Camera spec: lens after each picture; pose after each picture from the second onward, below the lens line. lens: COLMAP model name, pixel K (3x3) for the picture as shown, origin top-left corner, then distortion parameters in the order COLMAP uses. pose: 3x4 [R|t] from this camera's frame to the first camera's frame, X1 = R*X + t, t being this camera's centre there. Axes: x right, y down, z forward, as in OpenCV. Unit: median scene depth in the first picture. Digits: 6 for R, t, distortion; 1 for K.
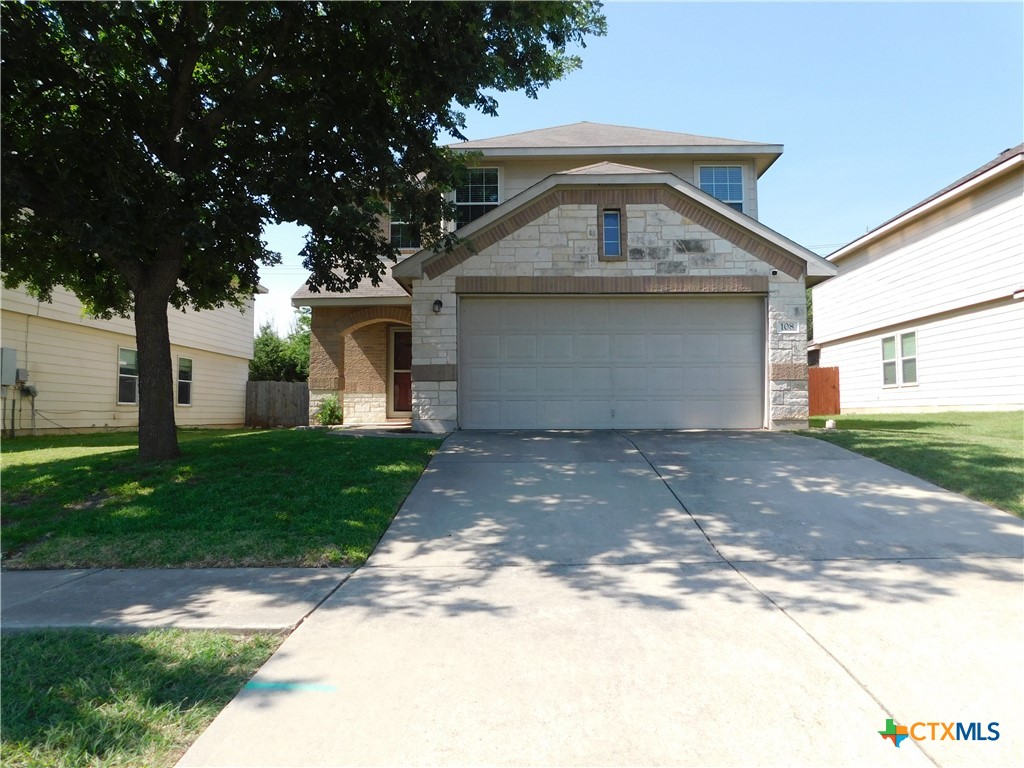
lens RADIAL K [[664.2, 0, 510.3], [0, 664.2, 384.7], [0, 0, 1]] dist [-0.041726, 0.001923]
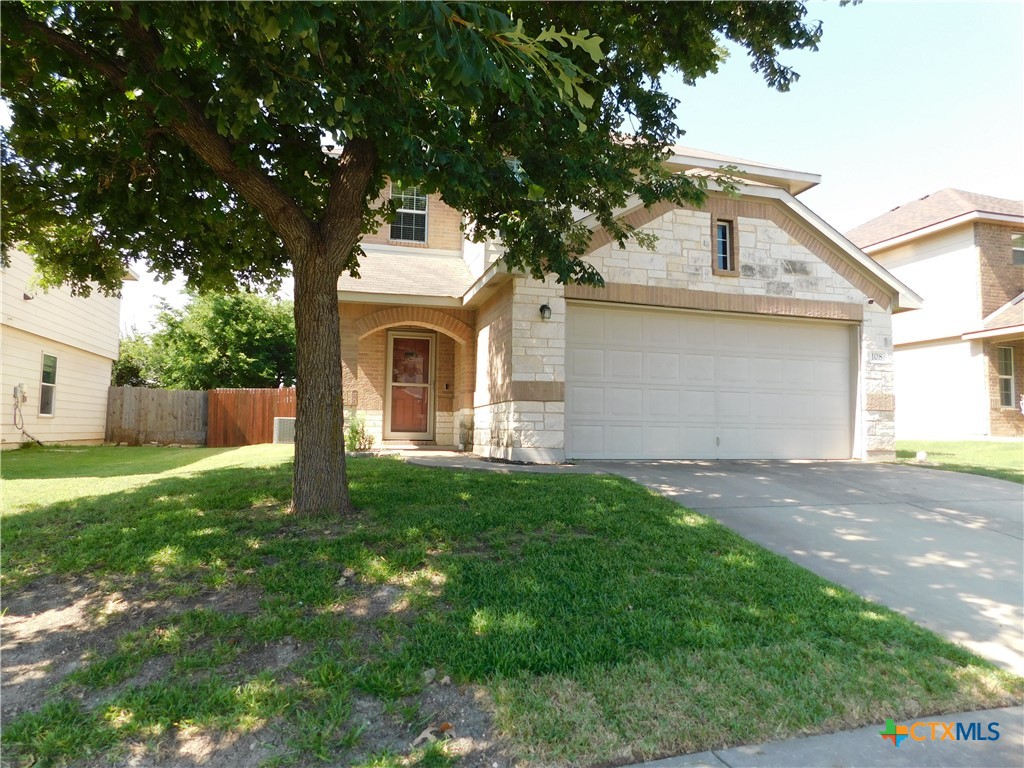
lens RADIAL K [[664.2, 0, 514.7], [0, 664.2, 385.5], [0, 0, 1]] dist [-0.041726, 0.001923]
pose [[0.955679, 0.036218, 0.292175, -0.386787], [-0.030193, 0.999229, -0.025105, -0.003115], [-0.292859, 0.015170, 0.956035, 0.211938]]
